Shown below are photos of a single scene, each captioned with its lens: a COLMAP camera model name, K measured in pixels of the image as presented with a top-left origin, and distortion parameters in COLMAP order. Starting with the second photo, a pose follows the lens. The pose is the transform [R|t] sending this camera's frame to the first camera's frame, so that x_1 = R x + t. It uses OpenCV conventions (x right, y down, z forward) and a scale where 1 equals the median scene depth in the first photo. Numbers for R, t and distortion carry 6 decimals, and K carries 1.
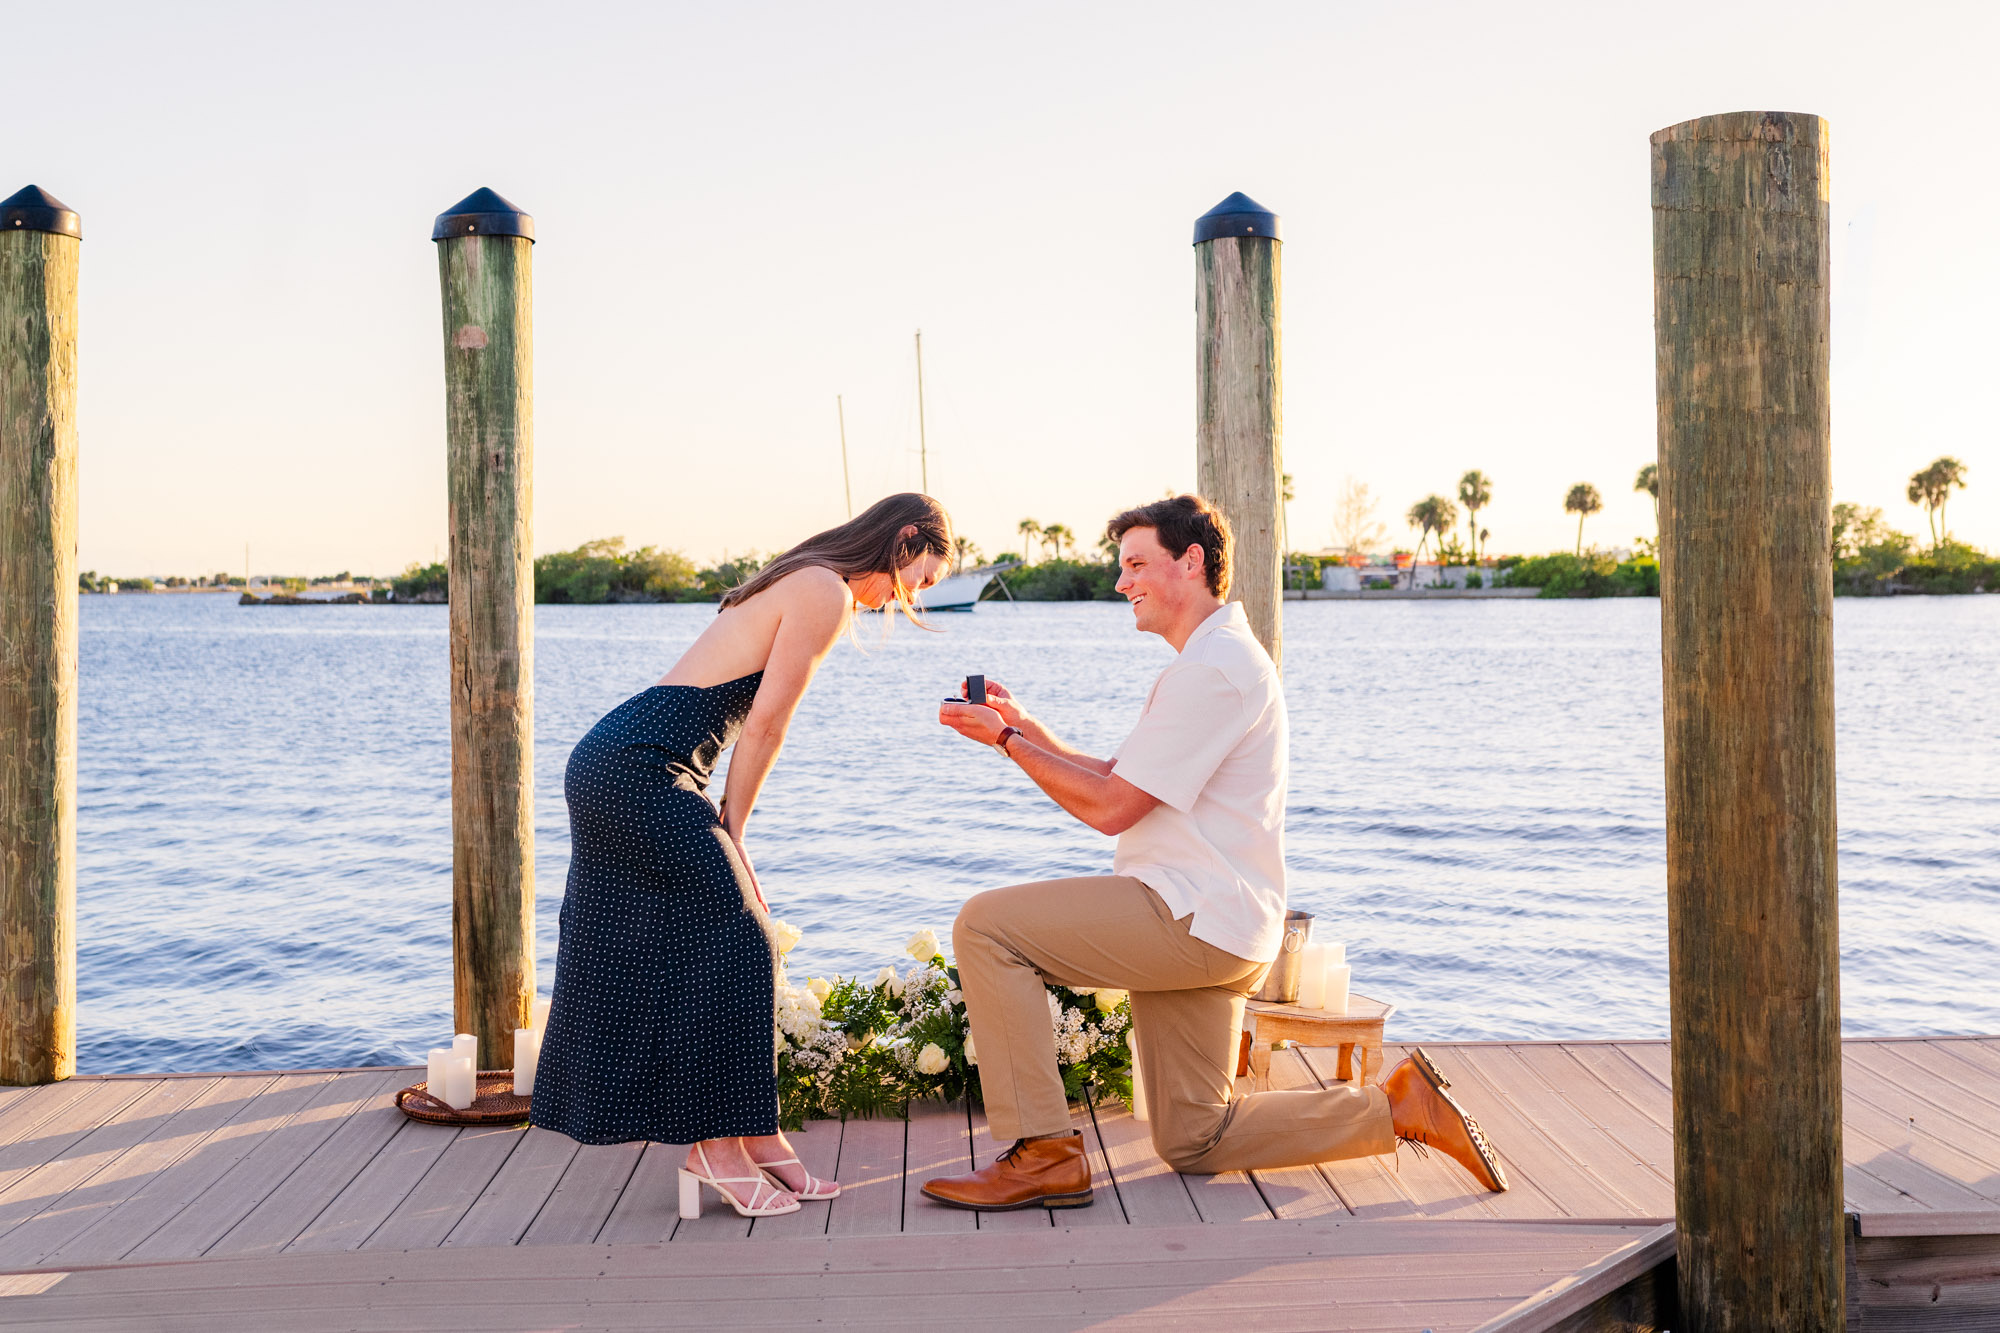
lens RADIAL K [[2499.7, 0, 1145.0], [0, 2499.7, 541.2], [0, 0, 1]] dist [0.005419, 0.000000]
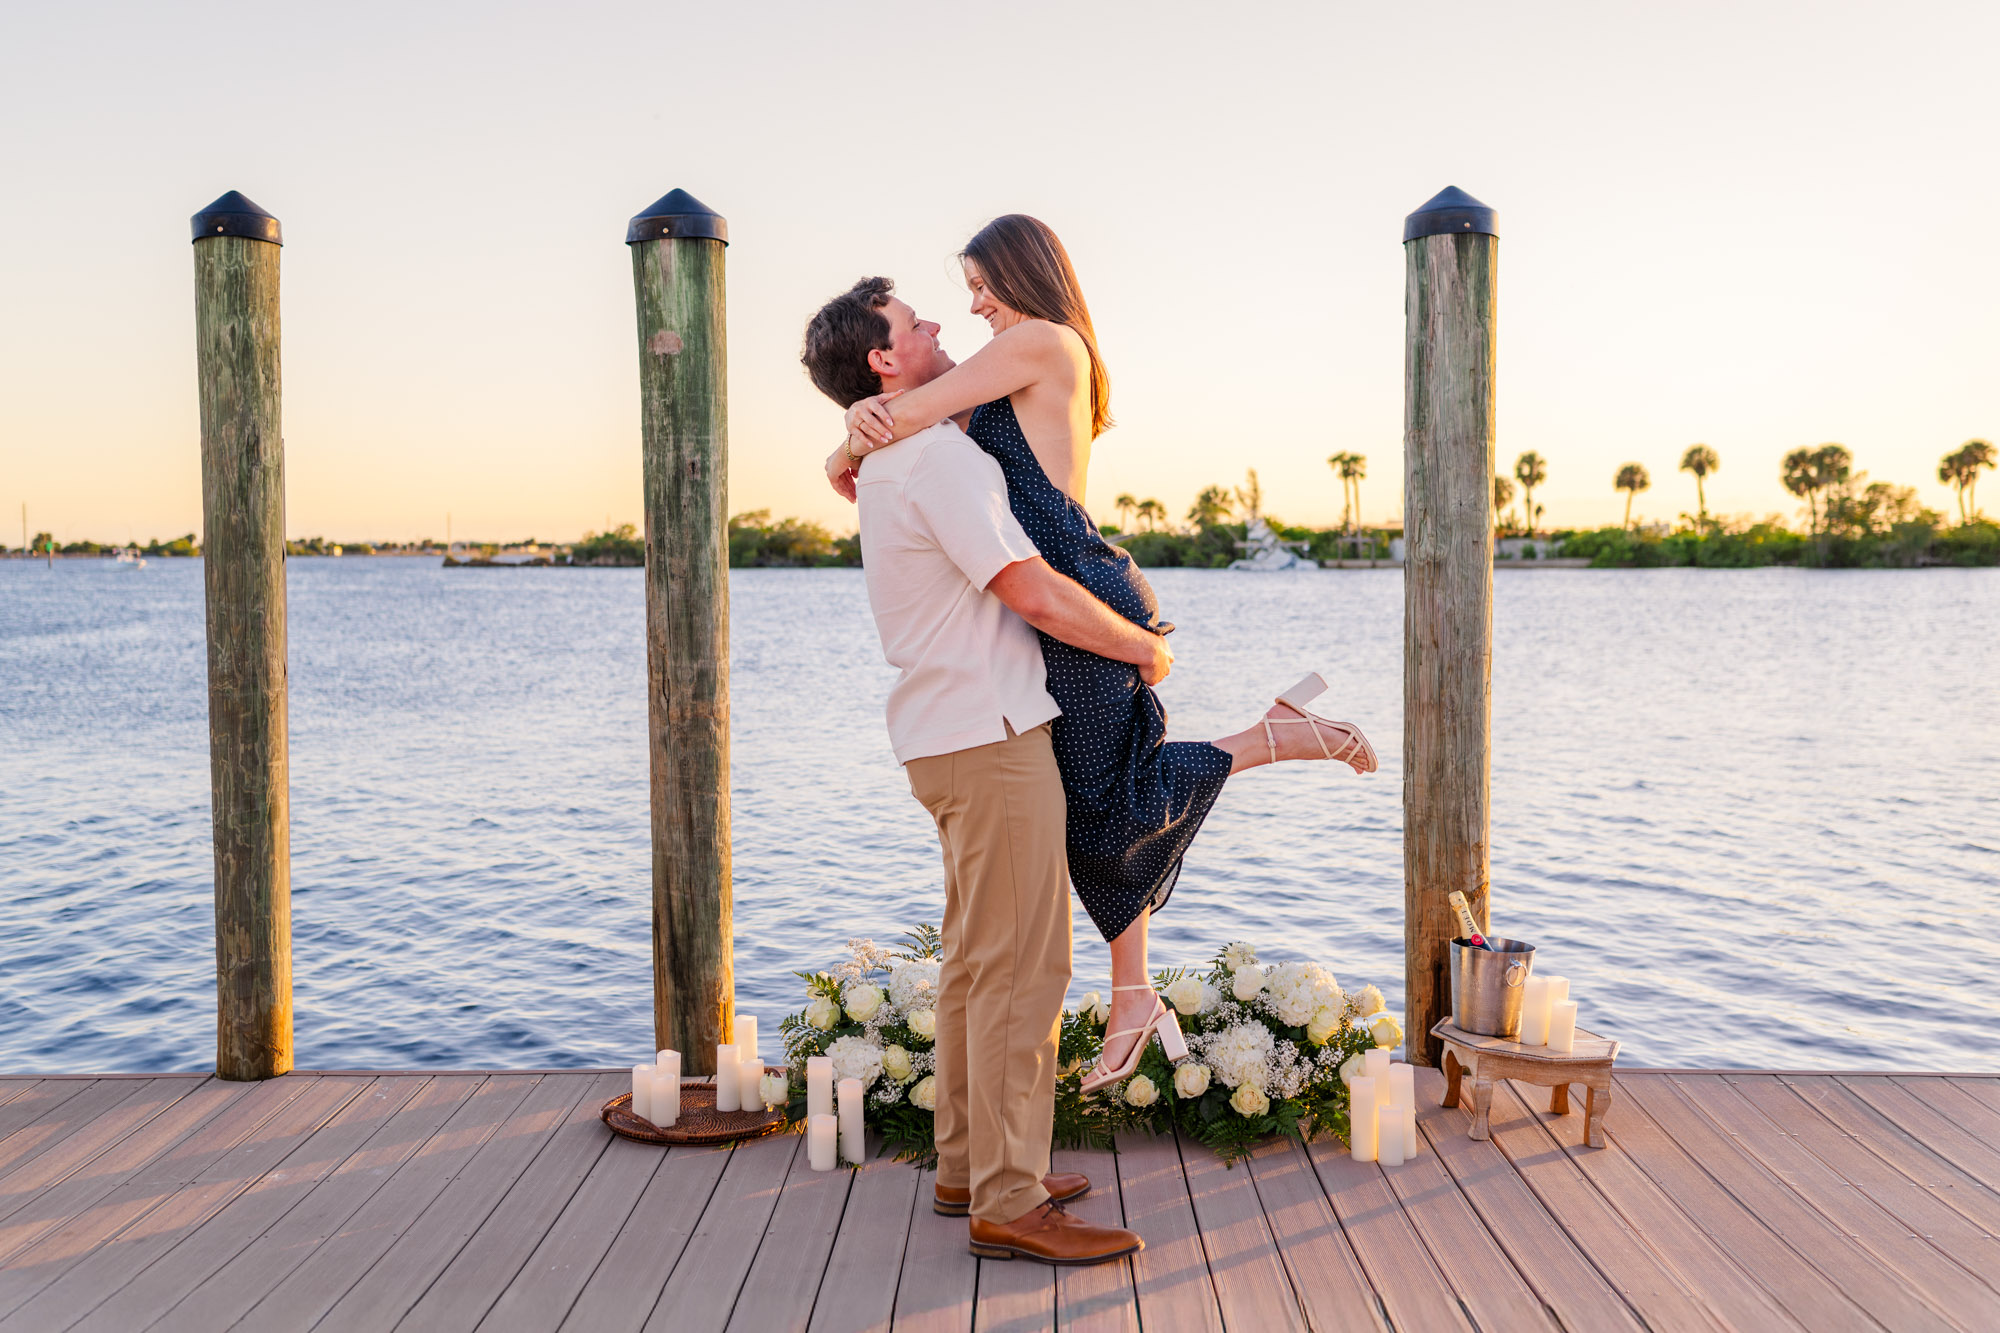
lens RADIAL K [[2075.9, 0, 988.6], [0, 2075.9, 634.9], [0, 0, 1]] dist [0.001773, 0.000000]
pose [[0.995880, 0.008853, -0.090244, -0.068490], [-0.002761, 0.997722, 0.067405, -0.022293], [0.090635, -0.066879, 0.993636, 0.192454]]
